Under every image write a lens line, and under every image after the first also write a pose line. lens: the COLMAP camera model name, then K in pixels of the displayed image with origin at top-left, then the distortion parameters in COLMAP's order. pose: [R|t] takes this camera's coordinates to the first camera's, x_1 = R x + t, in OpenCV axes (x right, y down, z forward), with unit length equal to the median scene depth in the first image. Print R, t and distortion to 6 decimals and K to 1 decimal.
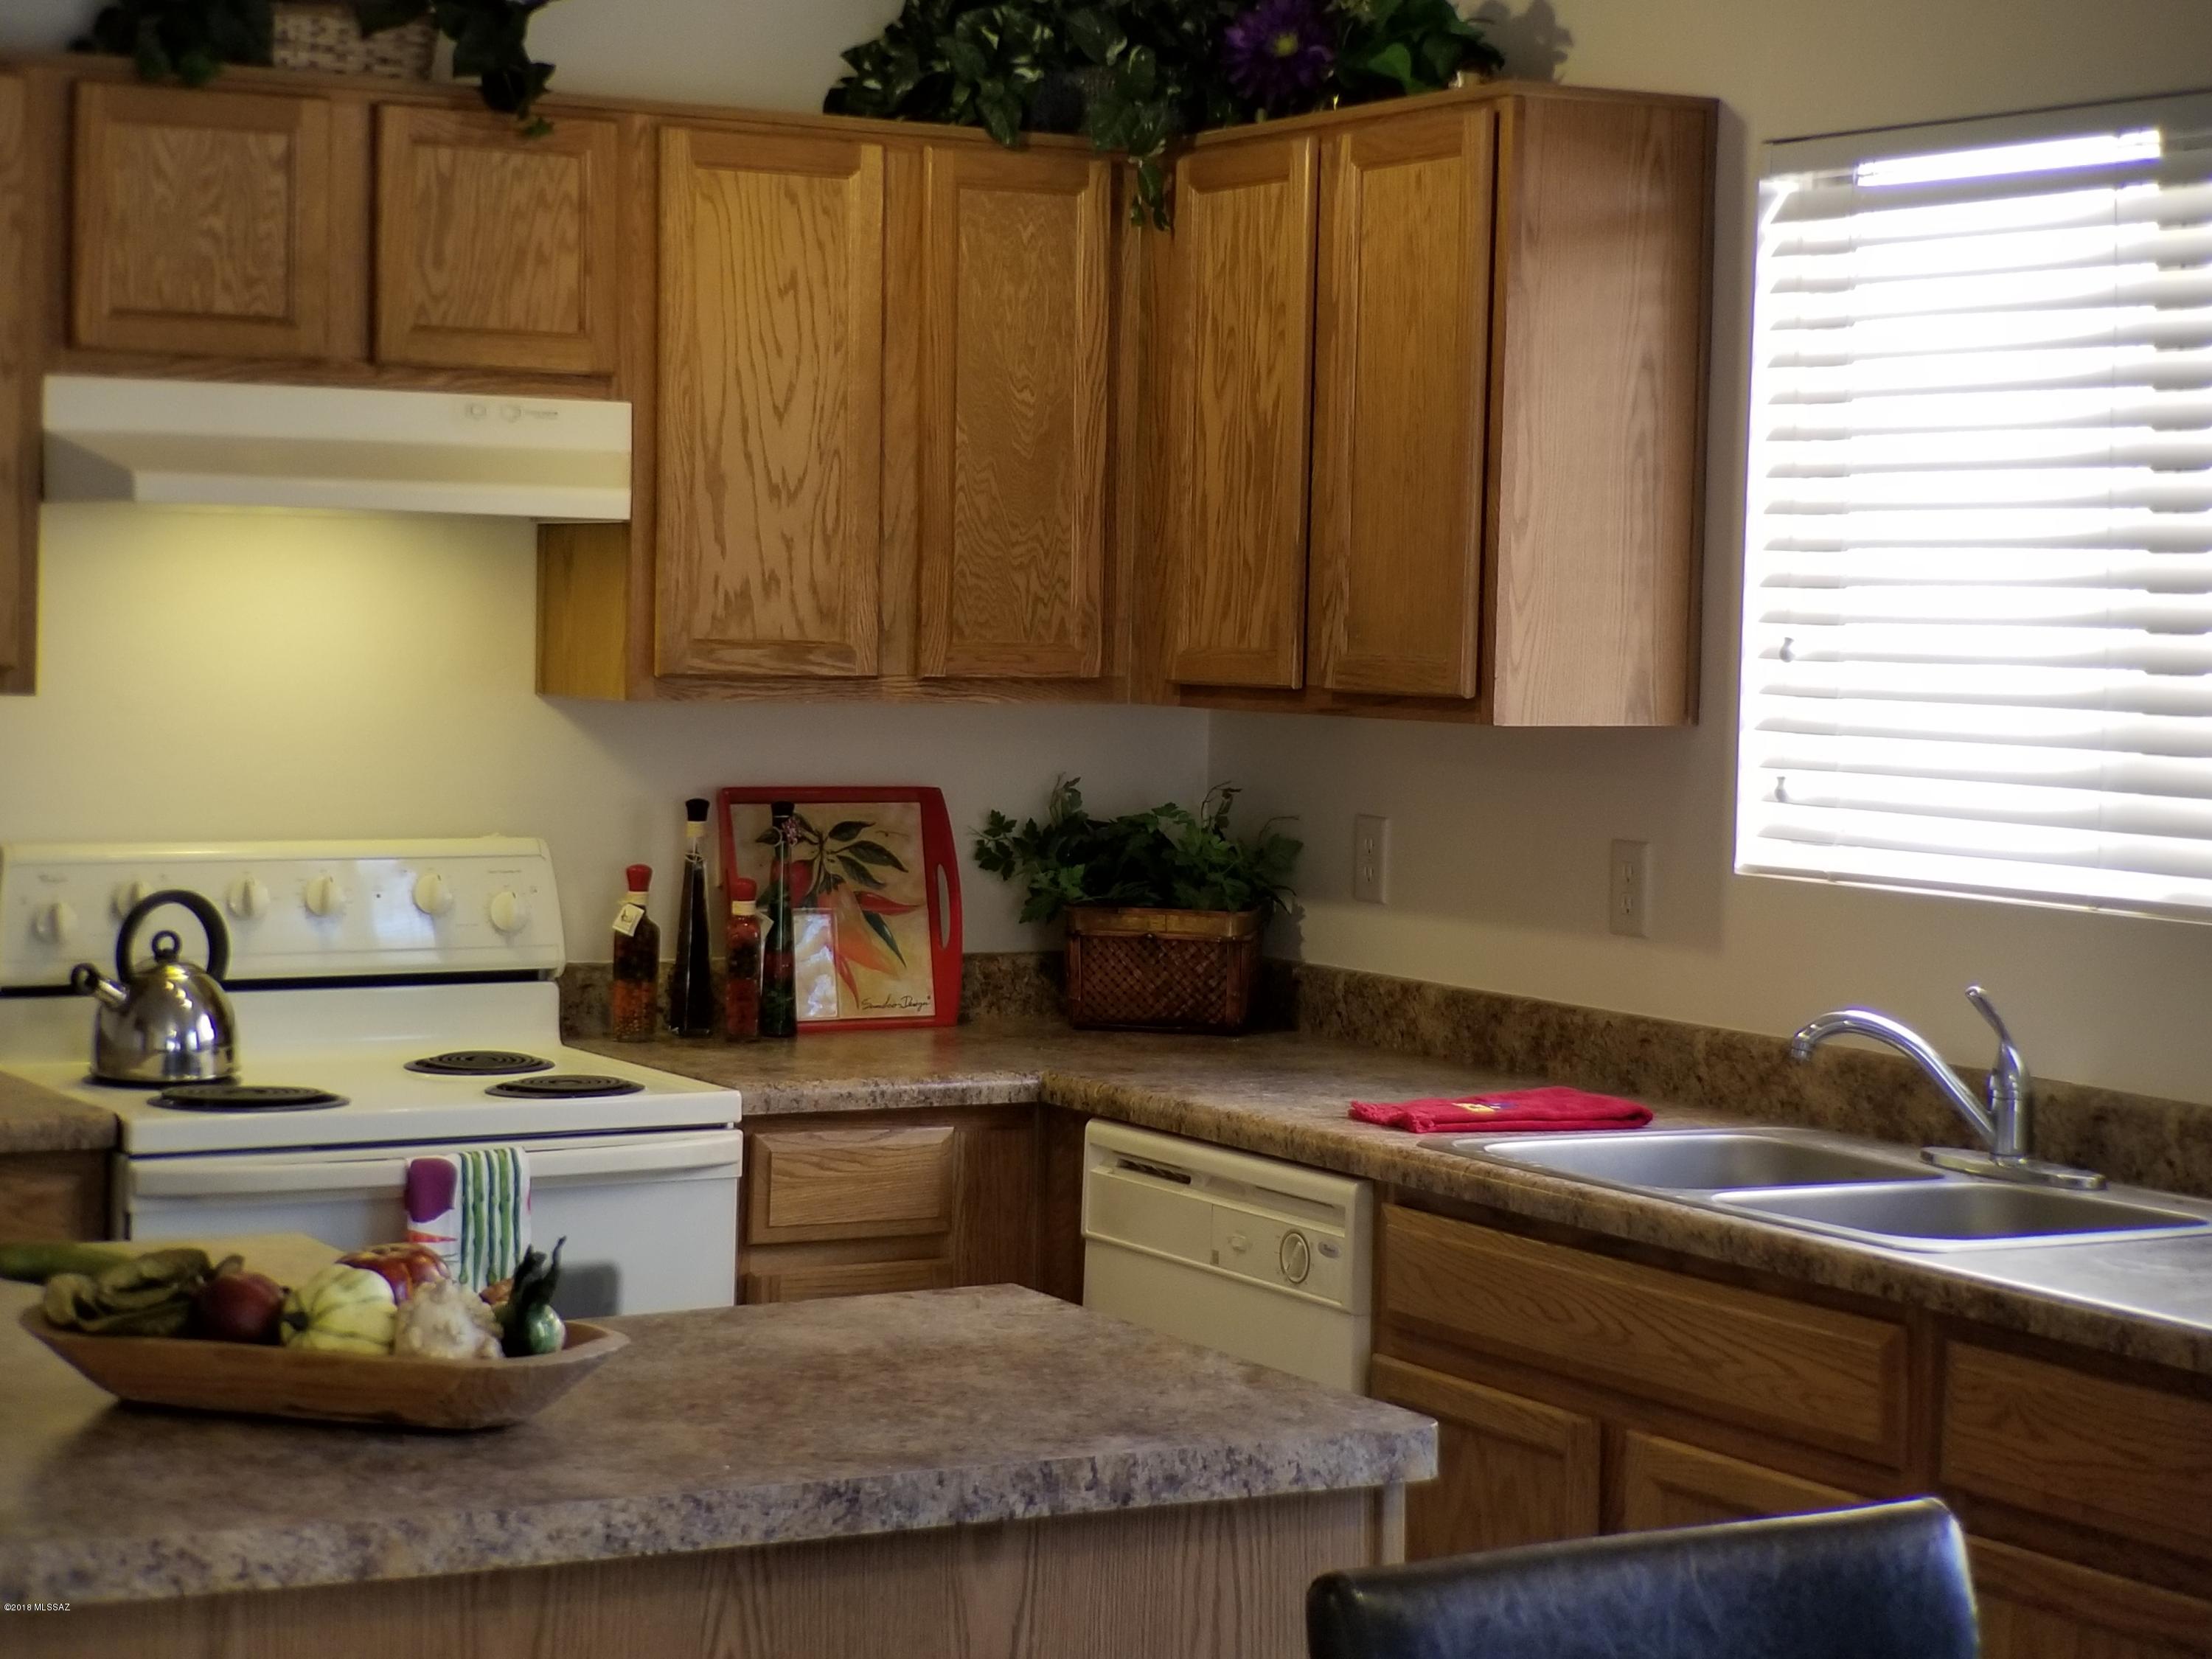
lens RADIAL K [[4287.9, 0, 1058.9], [0, 4287.9, 769.1], [0, 0, 1]] dist [0.567778, -4.886827]
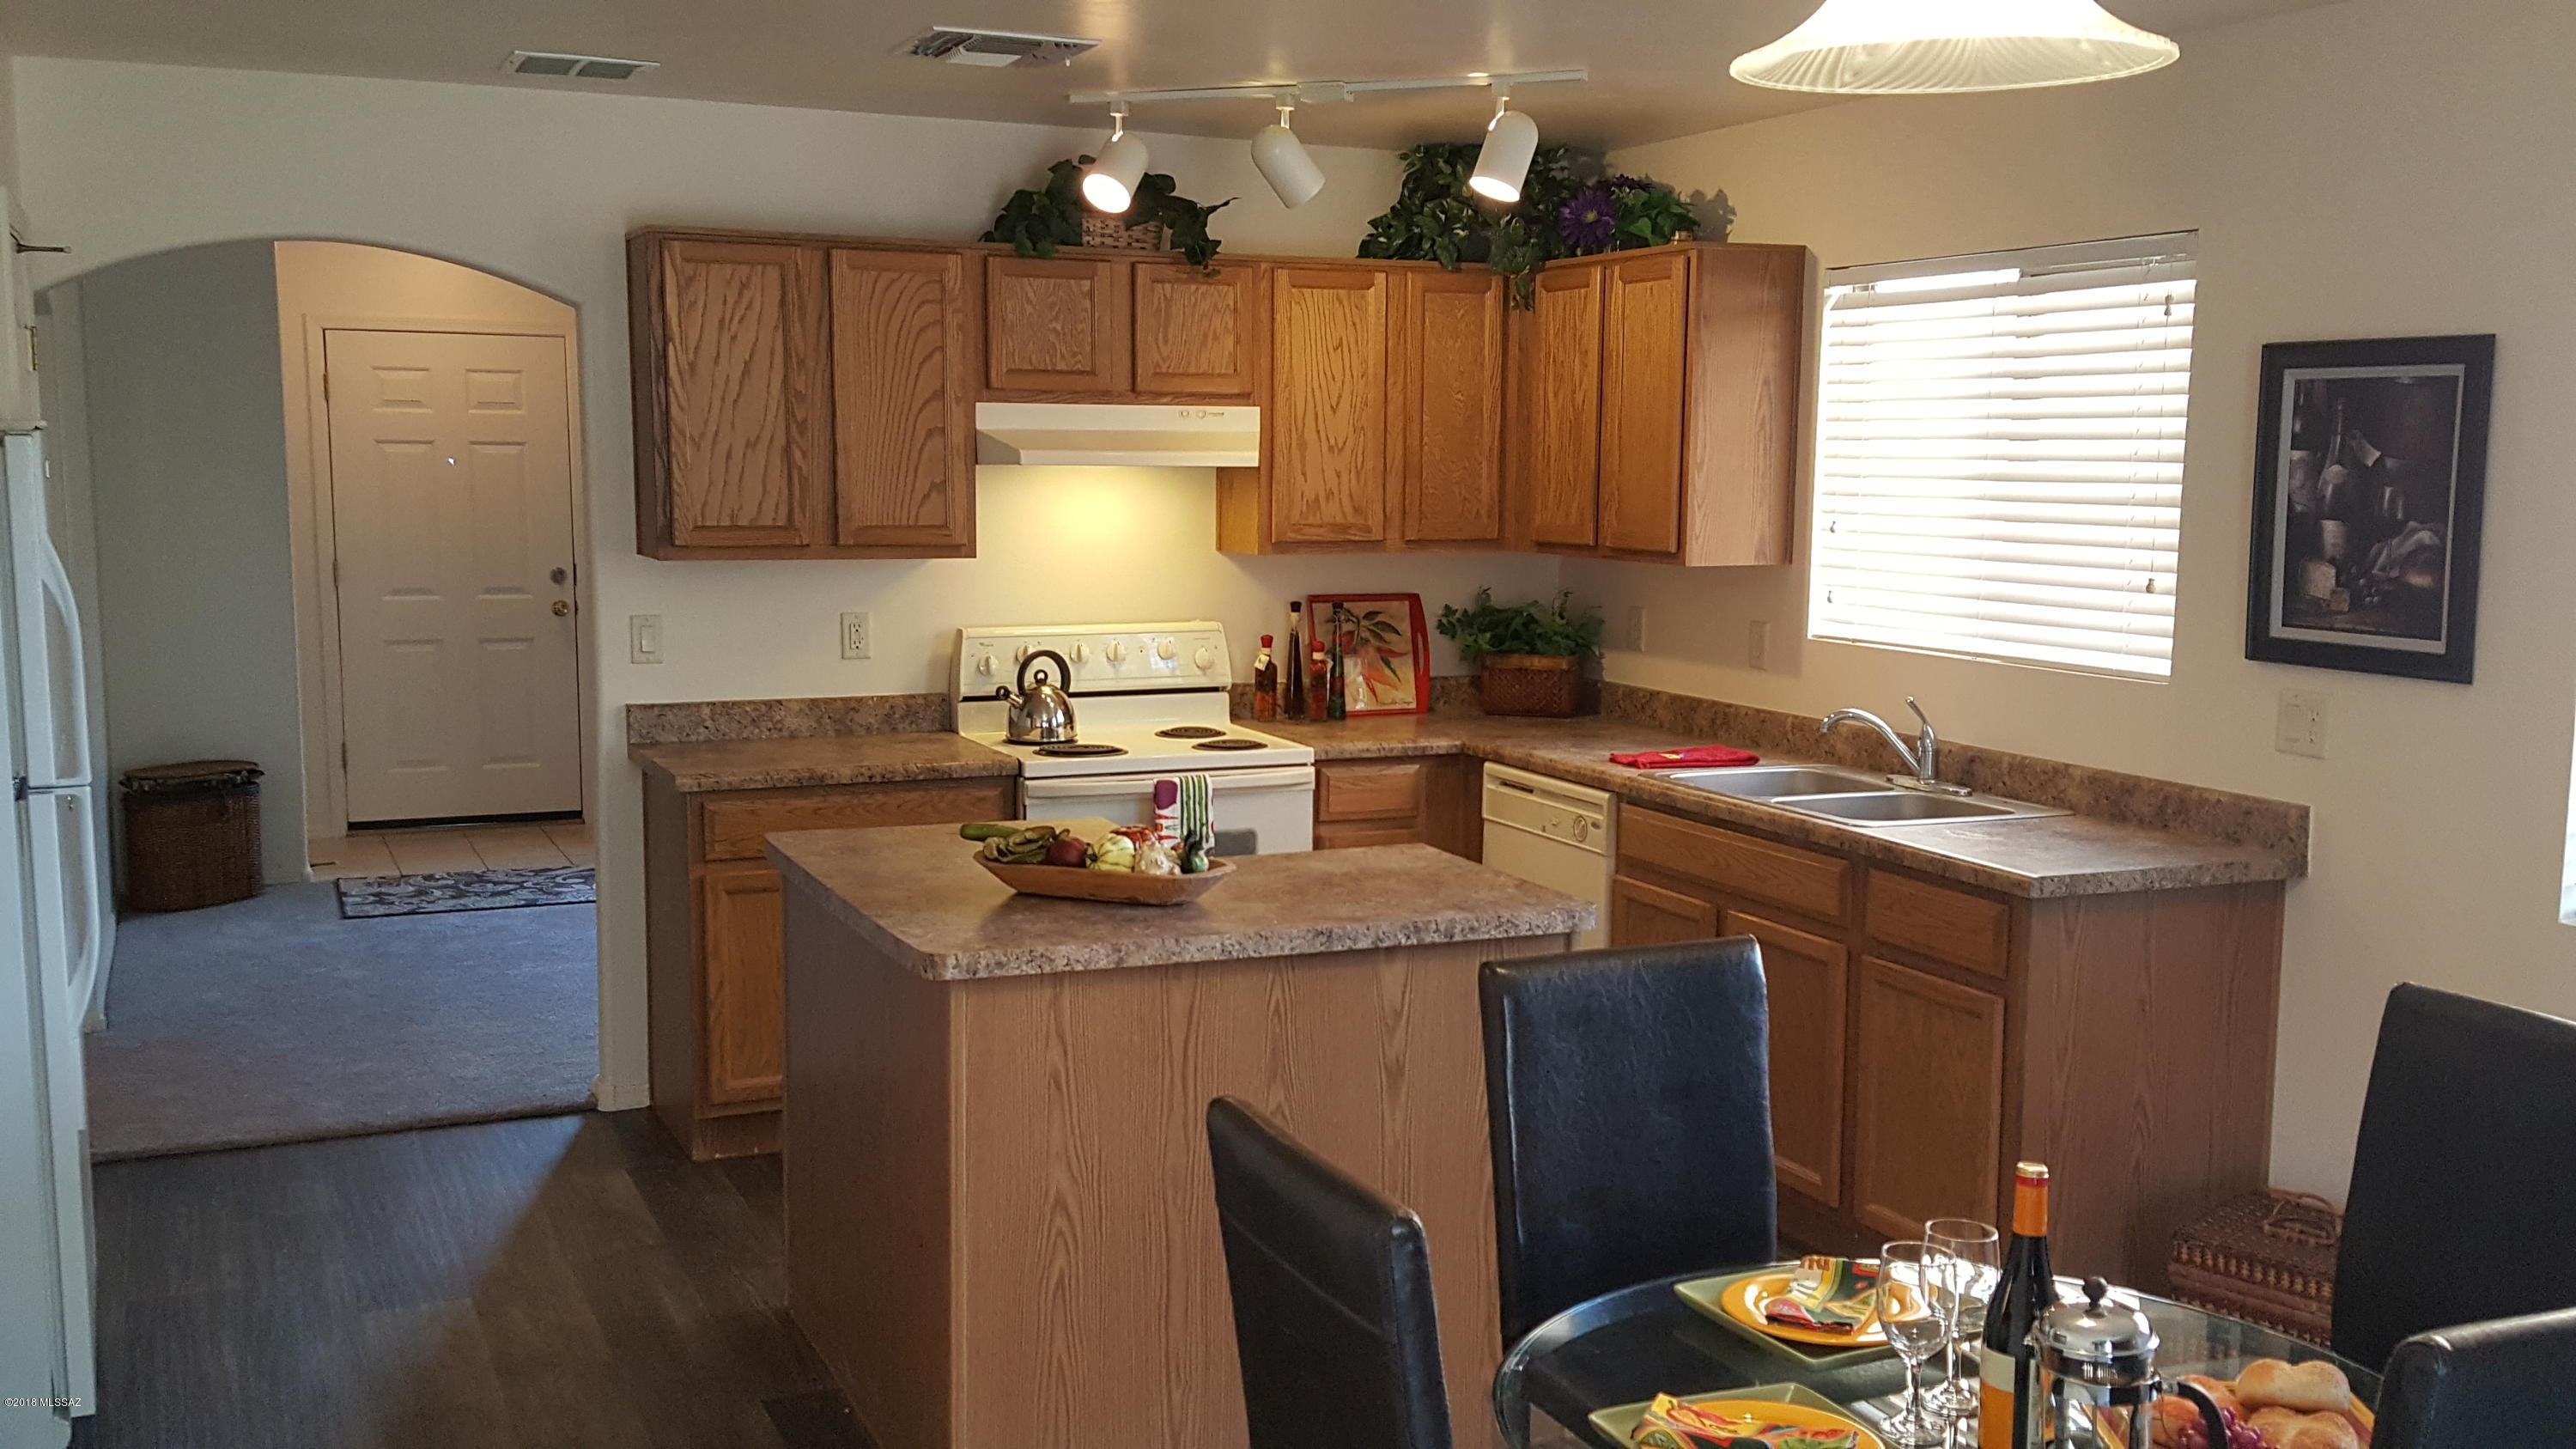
lens RADIAL K [[2473.0, 0, 1360.1], [0, 2473.0, 734.6], [0, 0, 1]] dist [0.147091, -0.182178]
pose [[0.996893, -0.000317, -0.078764, 0.039857], [0.006492, 0.996920, 0.078154, -0.022838], [0.078496, -0.078422, 0.993825, -0.165017]]
